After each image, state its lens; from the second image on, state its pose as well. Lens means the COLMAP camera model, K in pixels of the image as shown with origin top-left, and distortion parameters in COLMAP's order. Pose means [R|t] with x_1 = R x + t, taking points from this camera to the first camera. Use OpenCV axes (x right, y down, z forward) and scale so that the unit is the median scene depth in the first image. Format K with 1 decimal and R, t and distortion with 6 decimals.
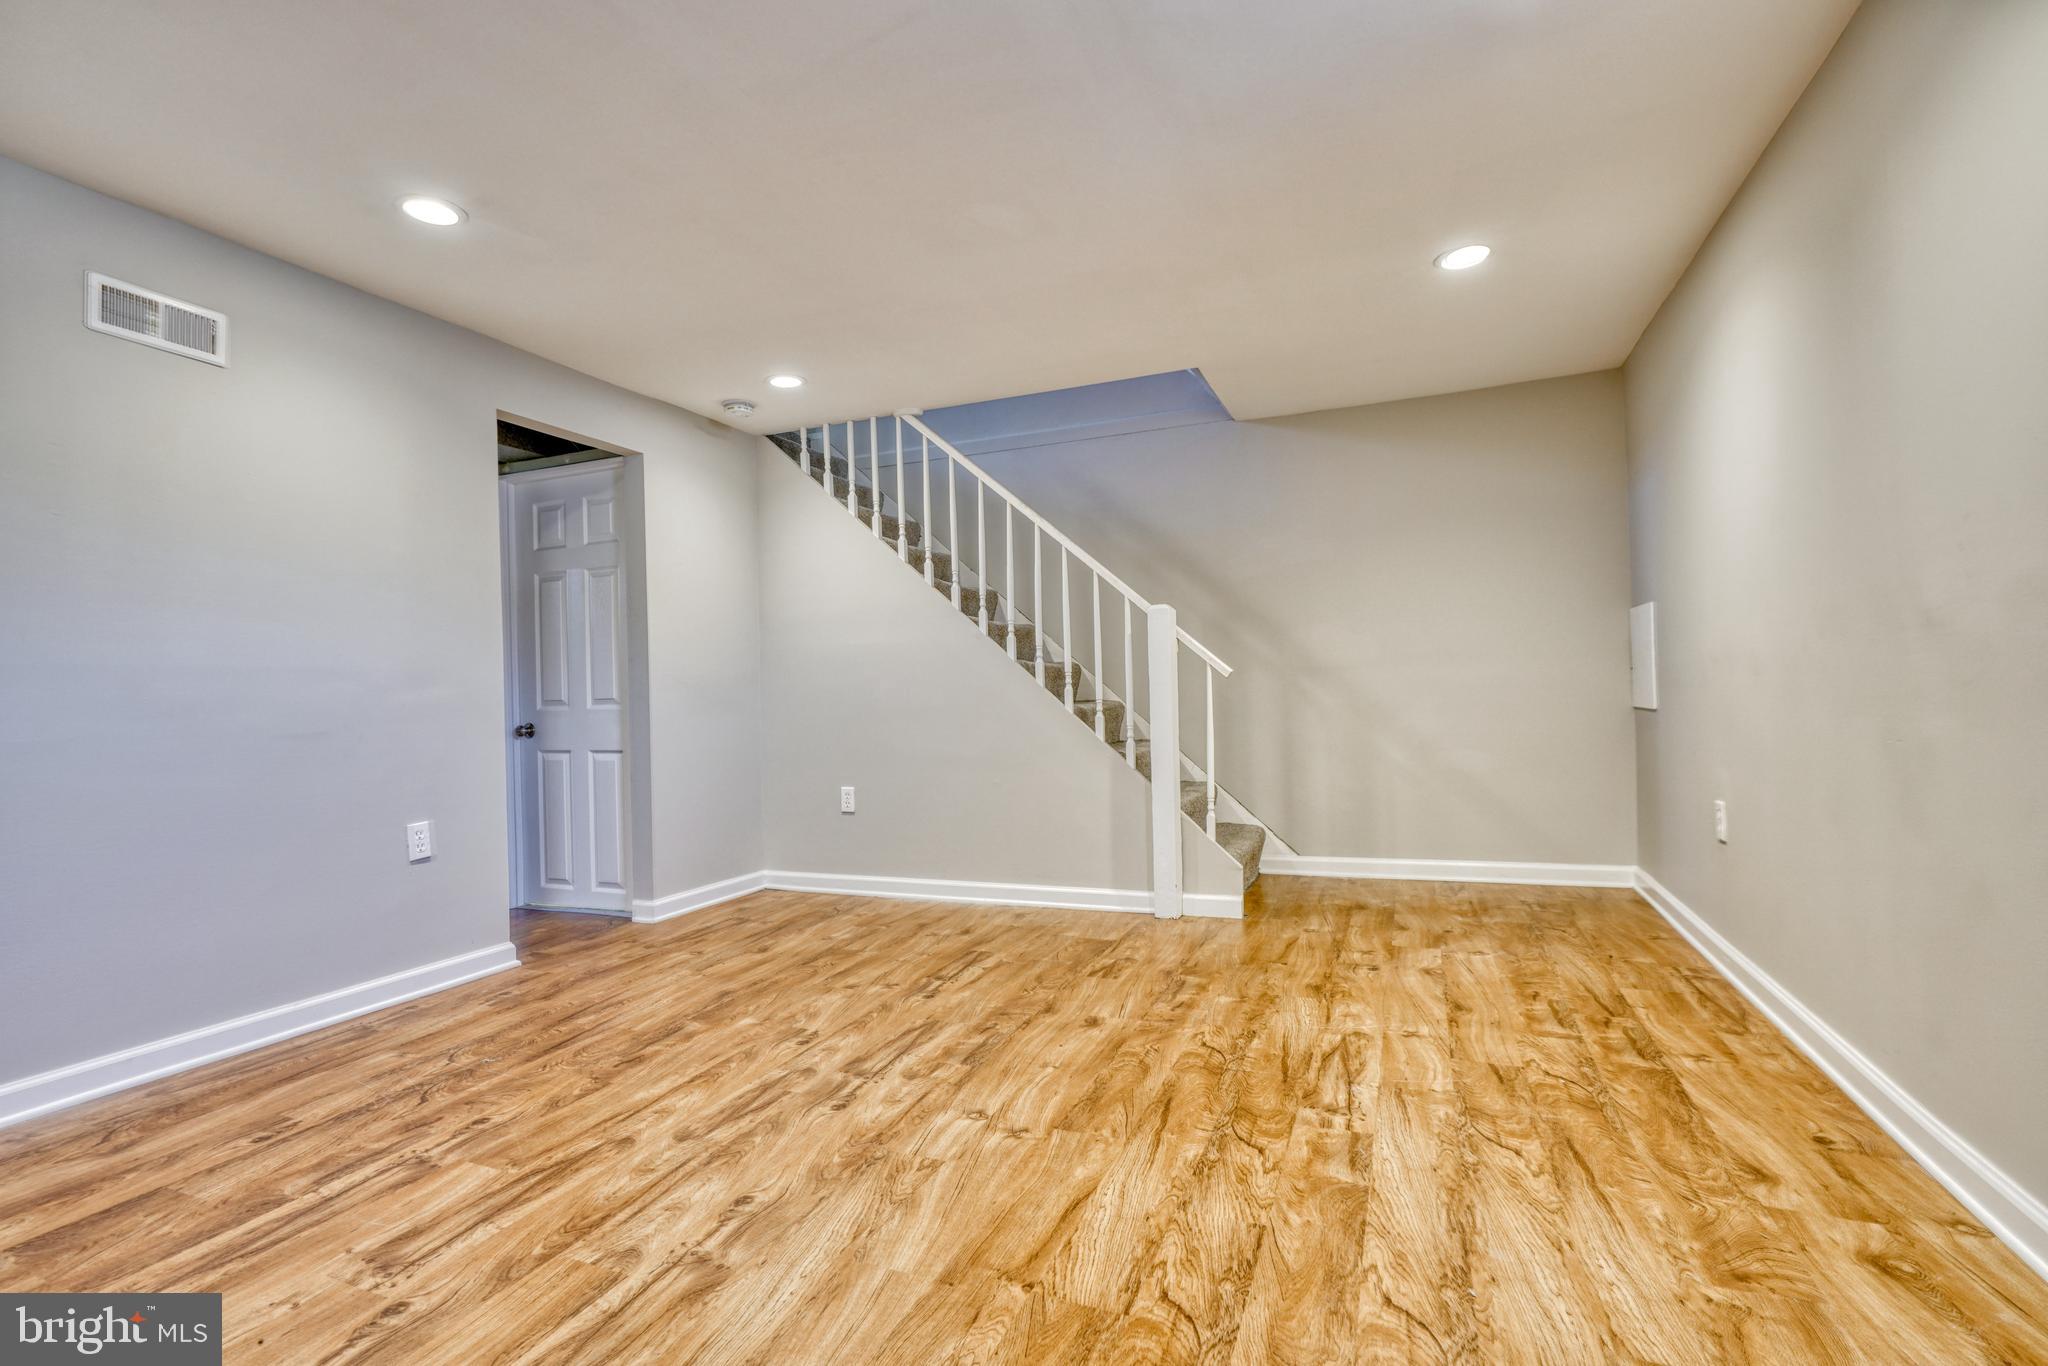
lens RADIAL K [[965.0, 0, 985.2], [0, 965.0, 689.3], [0, 0, 1]] dist [-0.006092, 0.000447]
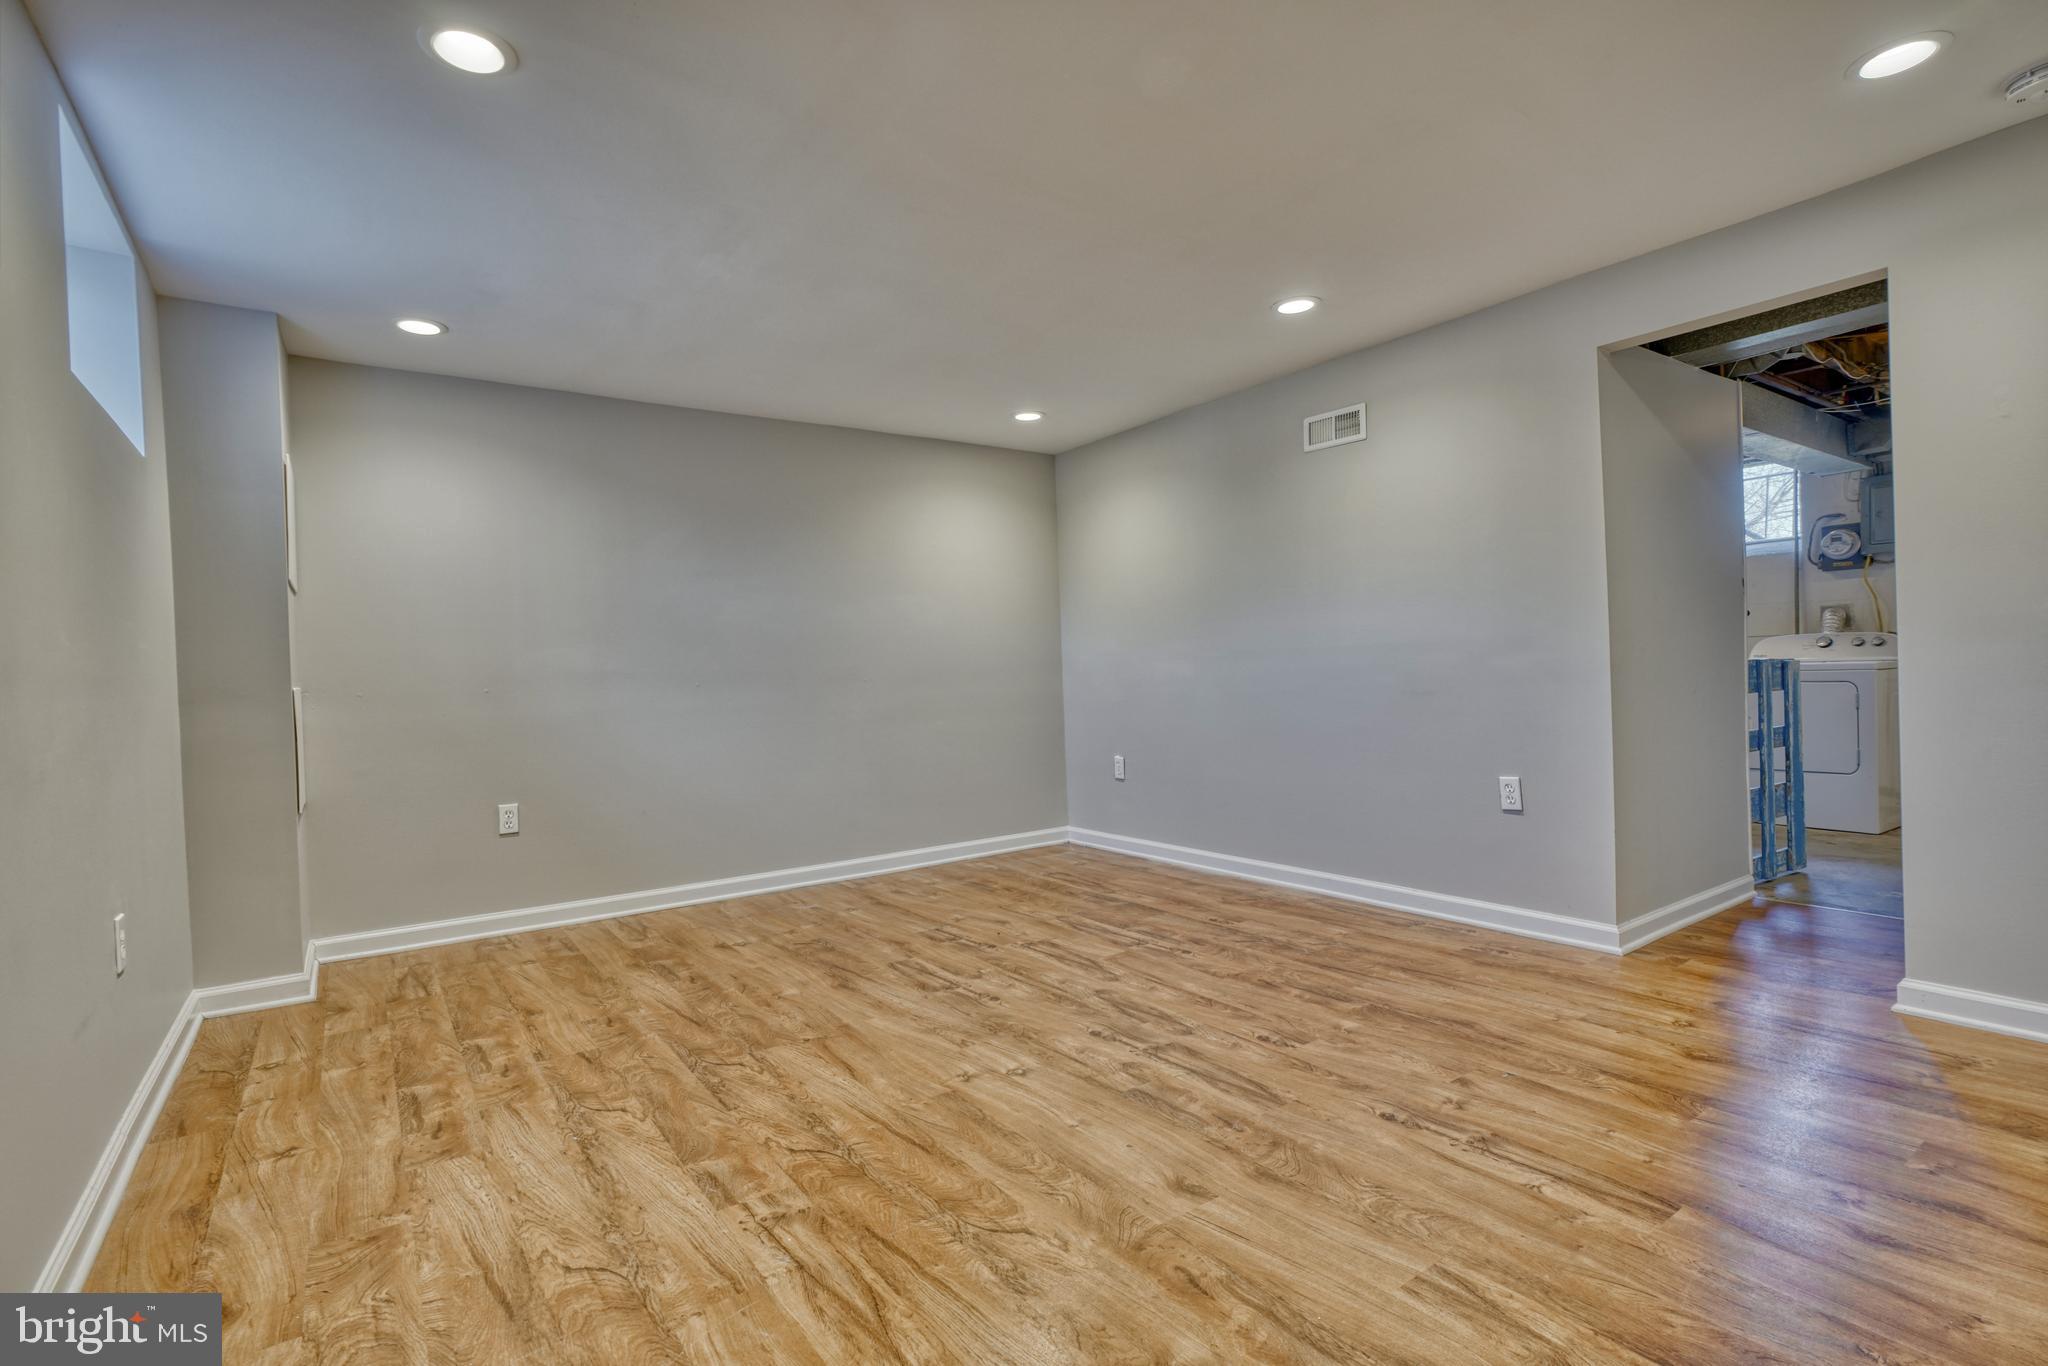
lens RADIAL K [[945.3, 0, 1003.4], [0, 945.3, 684.8], [0, 0, 1]] dist [-0.009244, 0.005444]
pose [[-0.519886, 0.055443, -0.852435, 0.898877], [0.054848, 0.997999, 0.031459, -0.045945], [0.852473, -0.030399, -0.521886, 1.544444]]
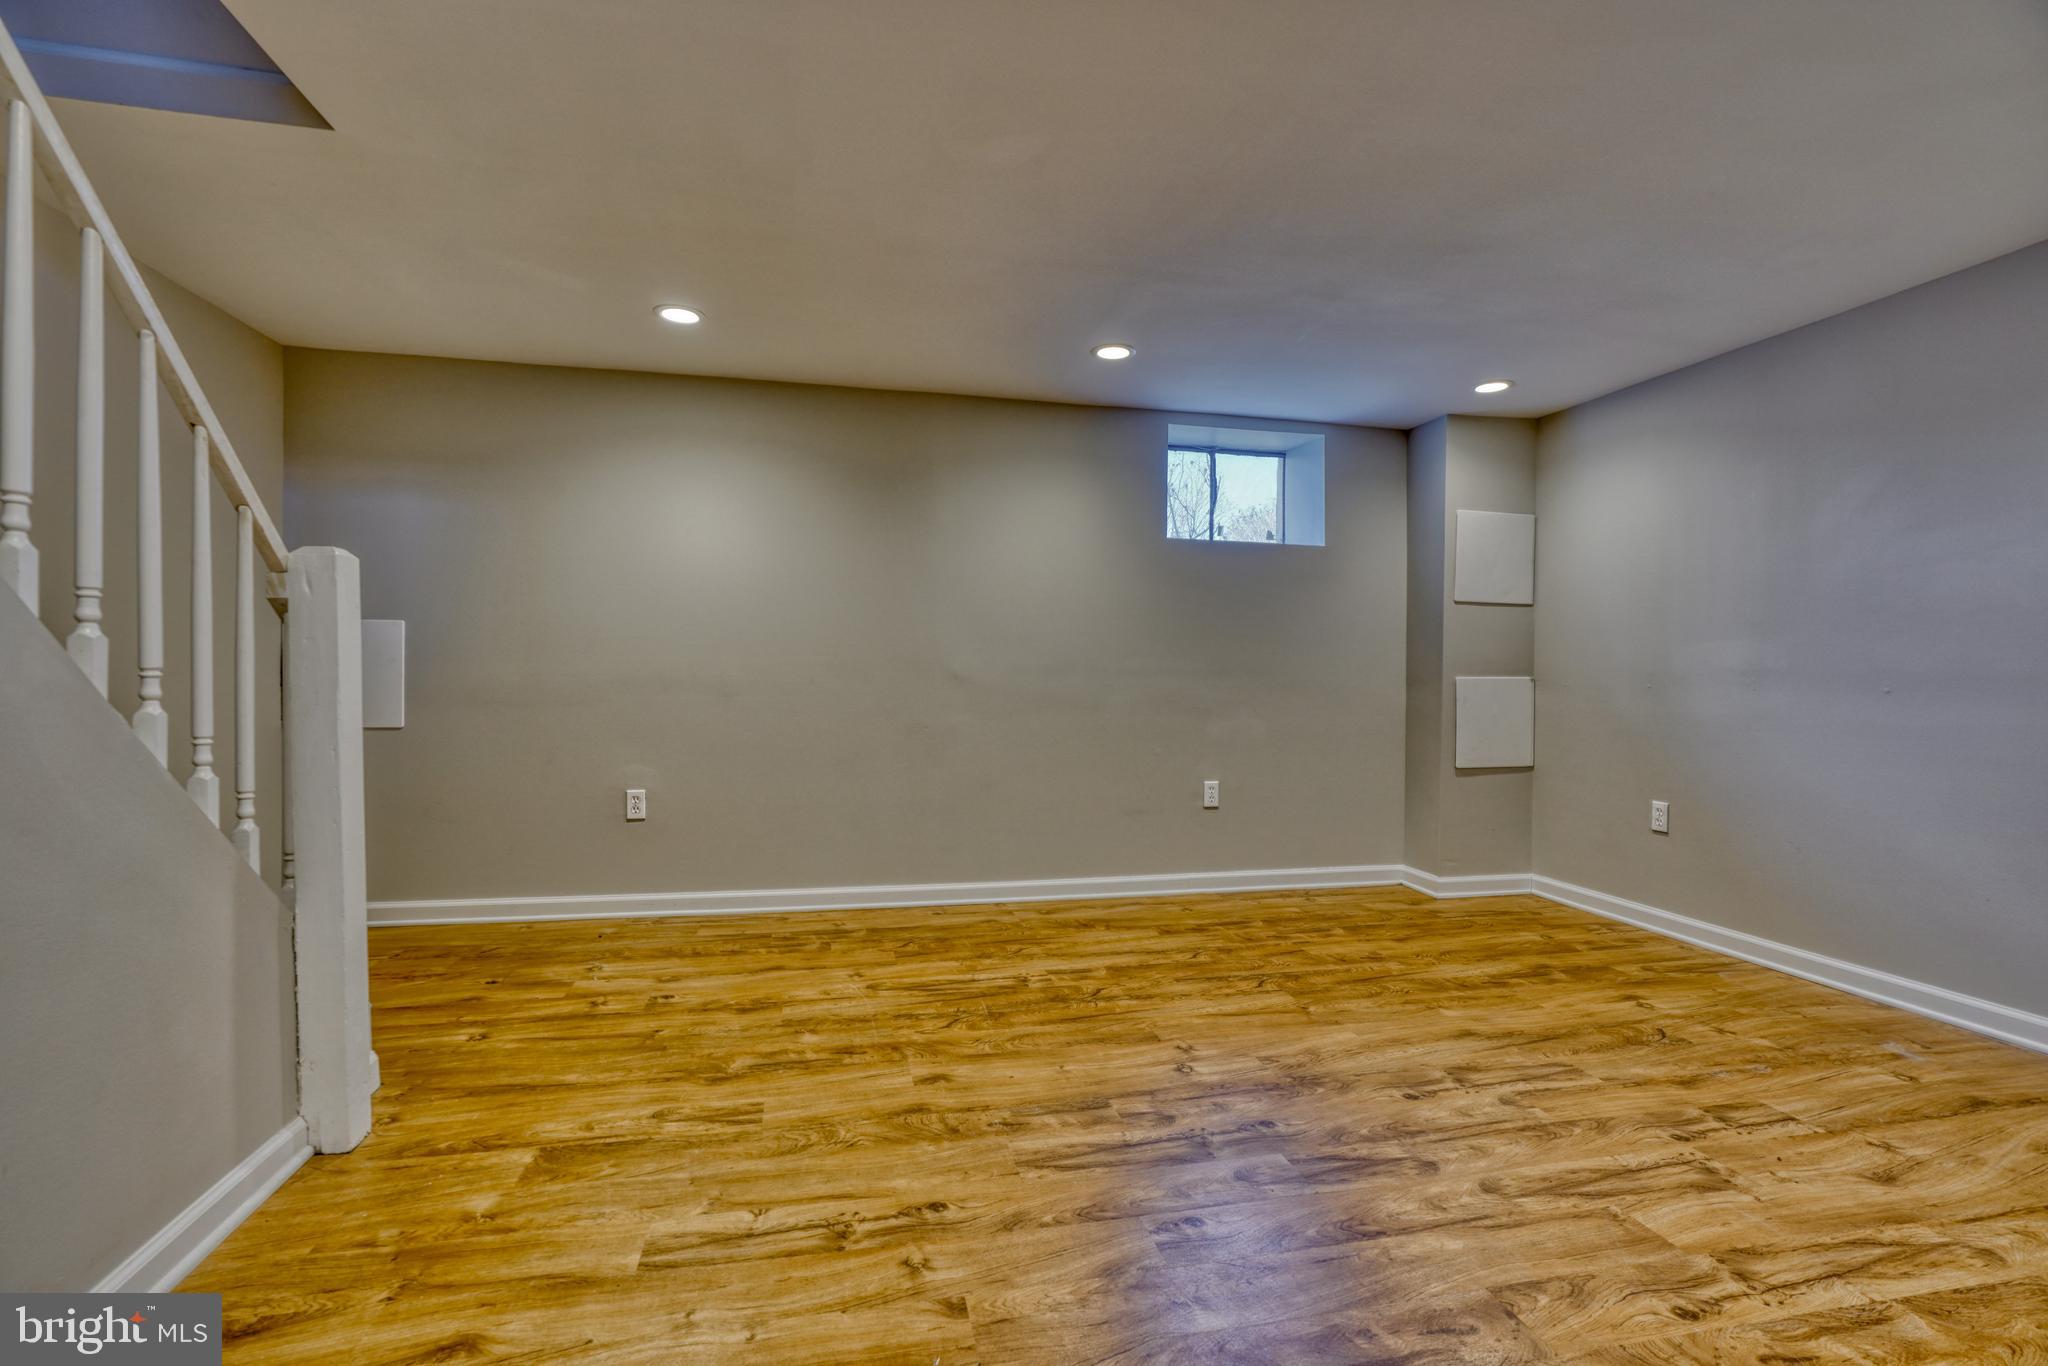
lens RADIAL K [[908.3, 0, 1023.1], [0, 908.3, 690.5], [0, 0, 1]] dist [-0.002456, 0.000935]
pose [[-0.598115, 0.011627, 0.801326, -0.768433], [0.001947, 0.999913, -0.013055, -0.006036], [-0.801408, -0.006248, -0.598086, 1.785867]]
